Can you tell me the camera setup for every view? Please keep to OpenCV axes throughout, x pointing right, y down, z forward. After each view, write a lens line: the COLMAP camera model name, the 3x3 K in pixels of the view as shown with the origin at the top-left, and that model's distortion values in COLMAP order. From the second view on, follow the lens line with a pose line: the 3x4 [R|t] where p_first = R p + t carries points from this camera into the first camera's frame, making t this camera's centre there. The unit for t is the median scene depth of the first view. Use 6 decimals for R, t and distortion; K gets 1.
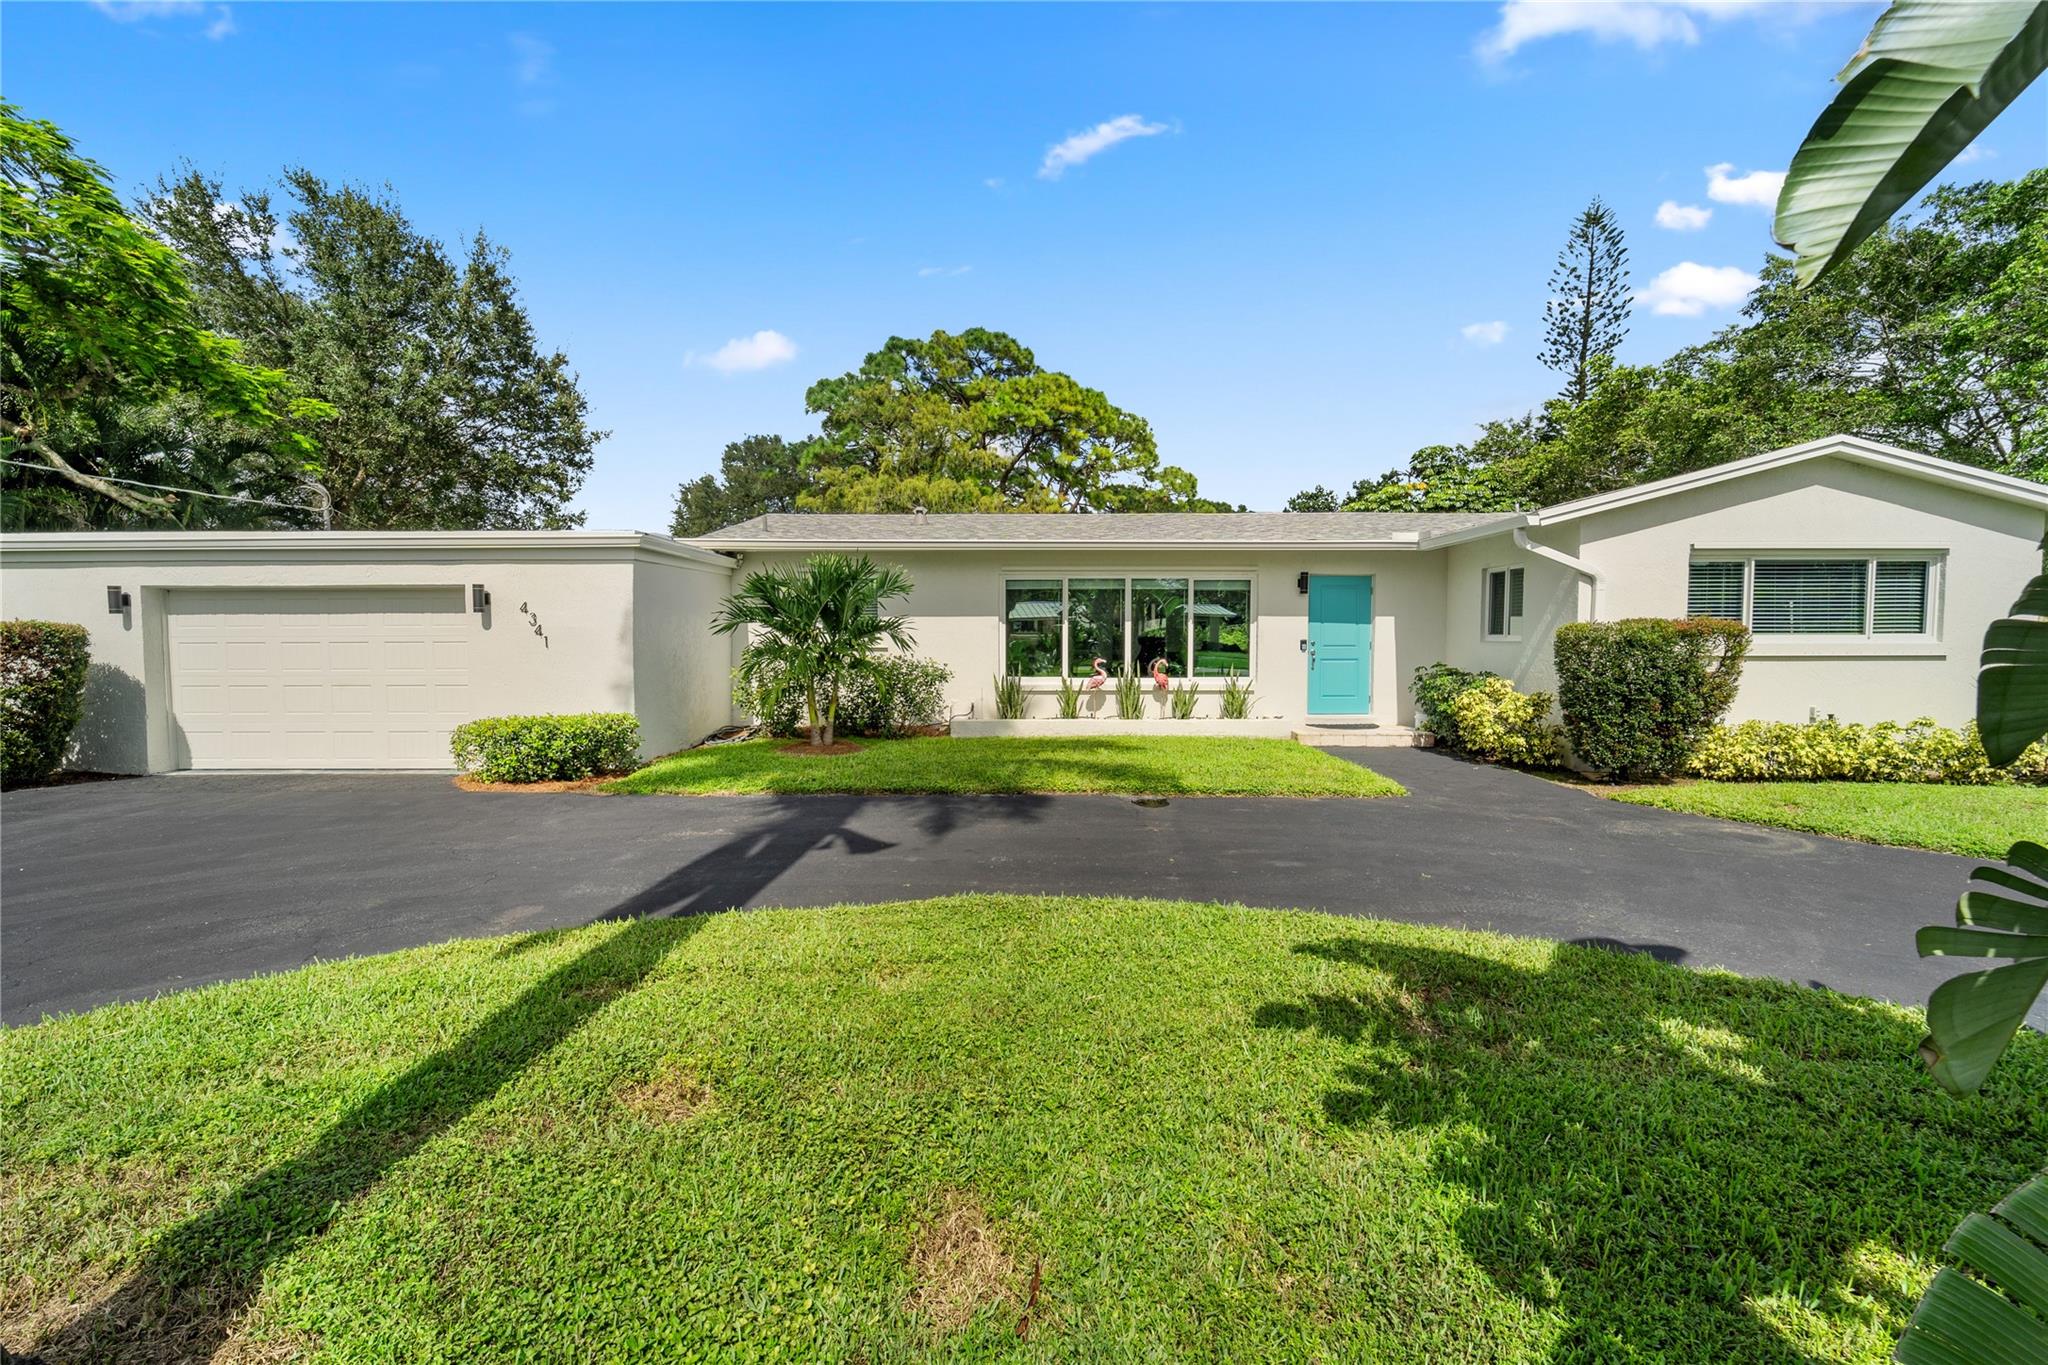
lens RADIAL K [[836.4, 0, 1024.5], [0, 836.4, 666.6], [0, 0, 1]] dist [0.003564, 0.000059]
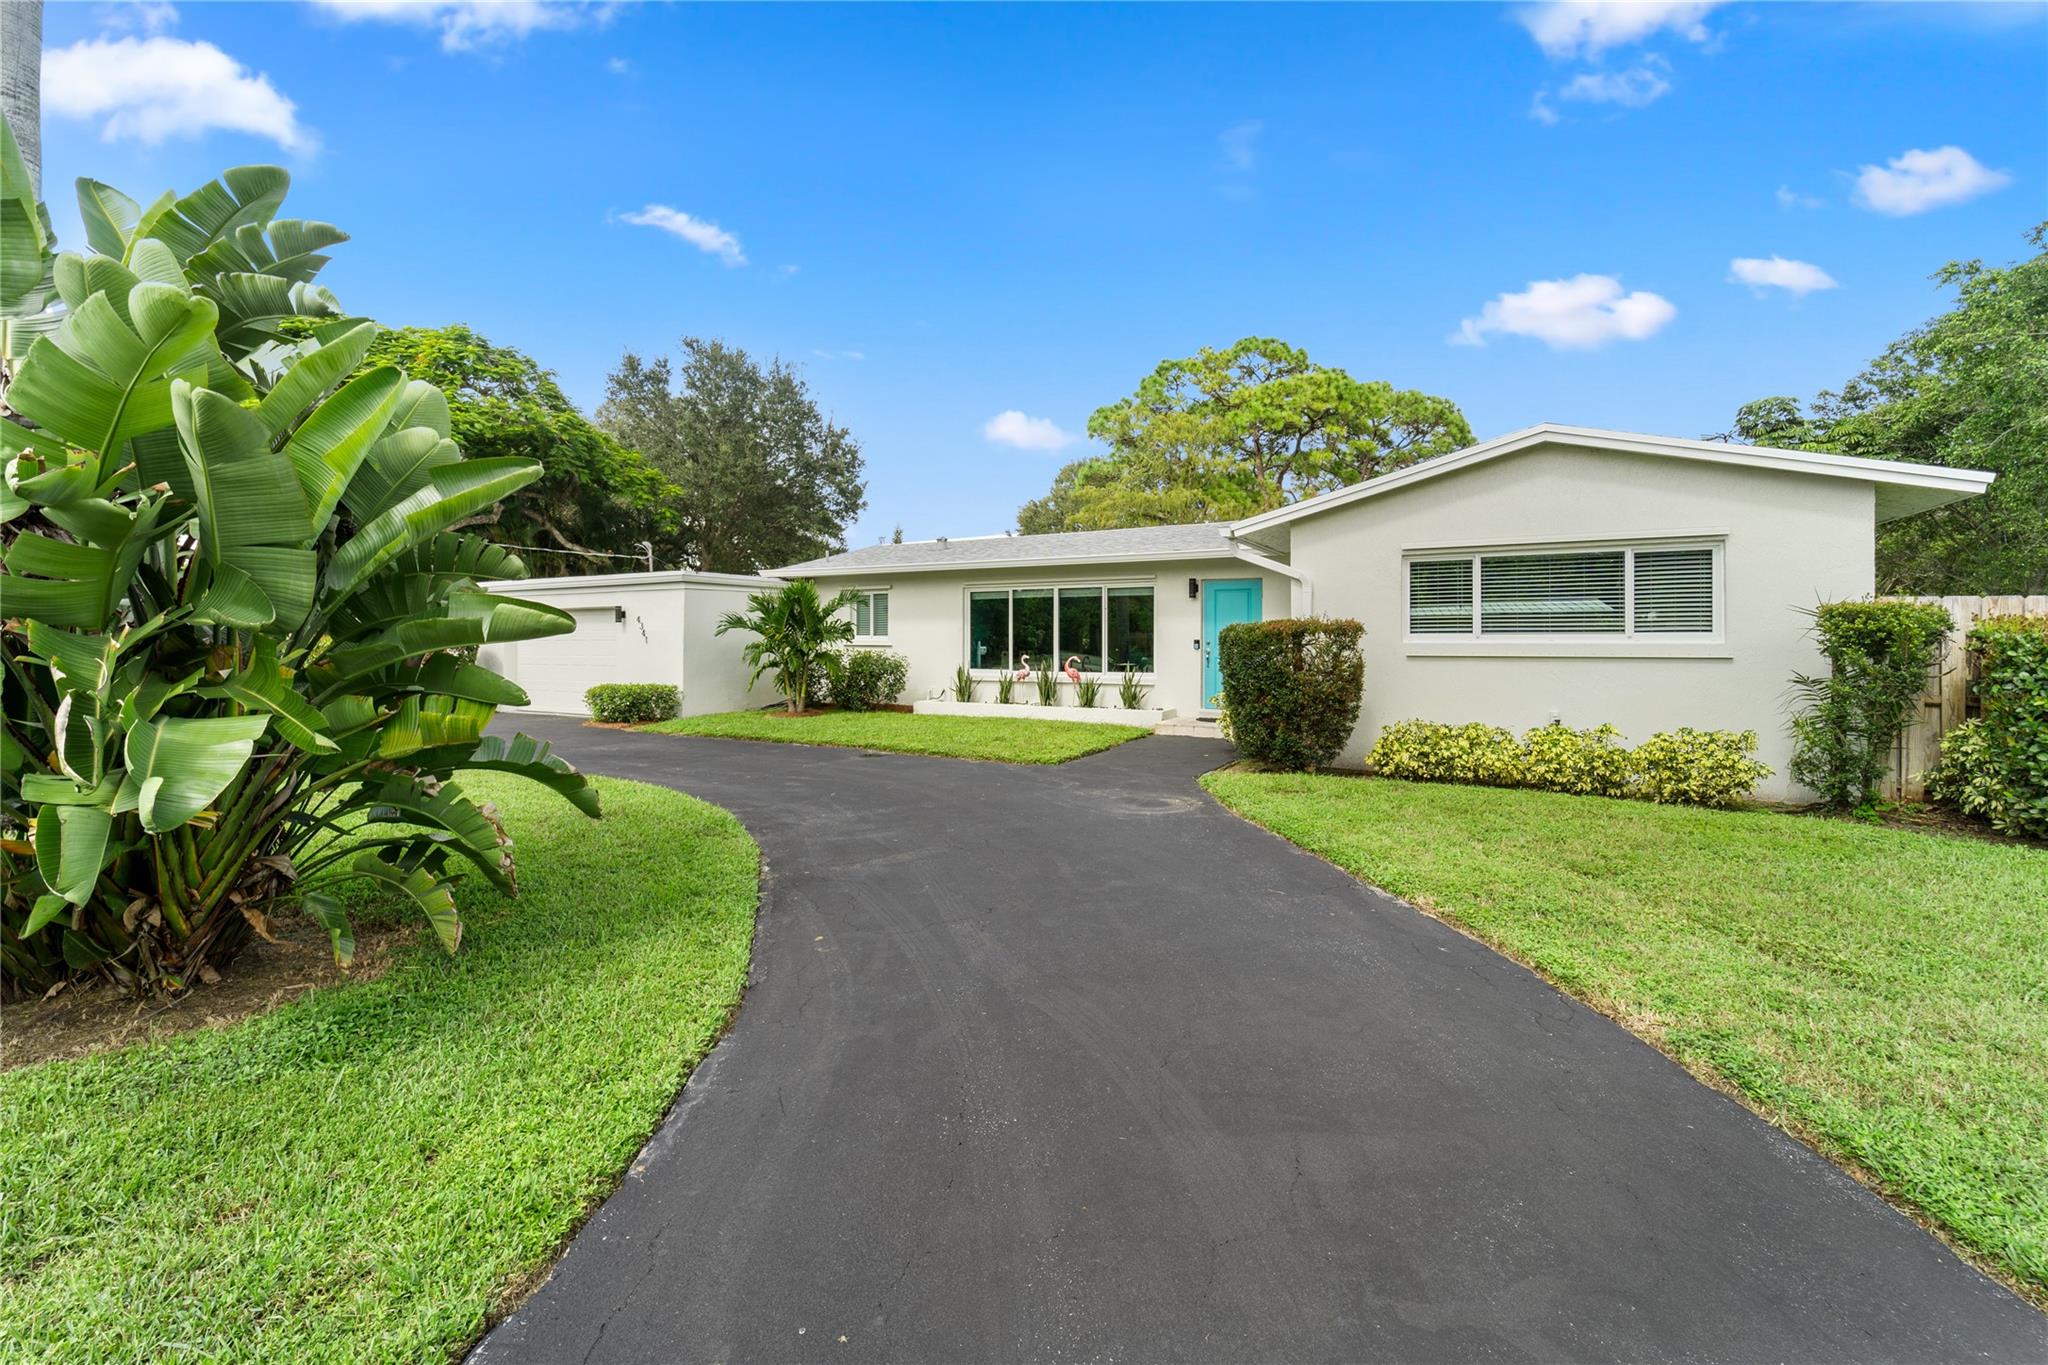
lens RADIAL K [[835.1, 0, 1028.7], [0, 835.1, 648.6], [0, 0, 1]] dist [0.003322, 0.000376]
pose [[0.879457, 0.006622, -0.475933, 0.667227], [-0.017609, 0.999671, -0.018632, 0.003508], [0.475653, 0.024767, 0.879284, -0.064823]]
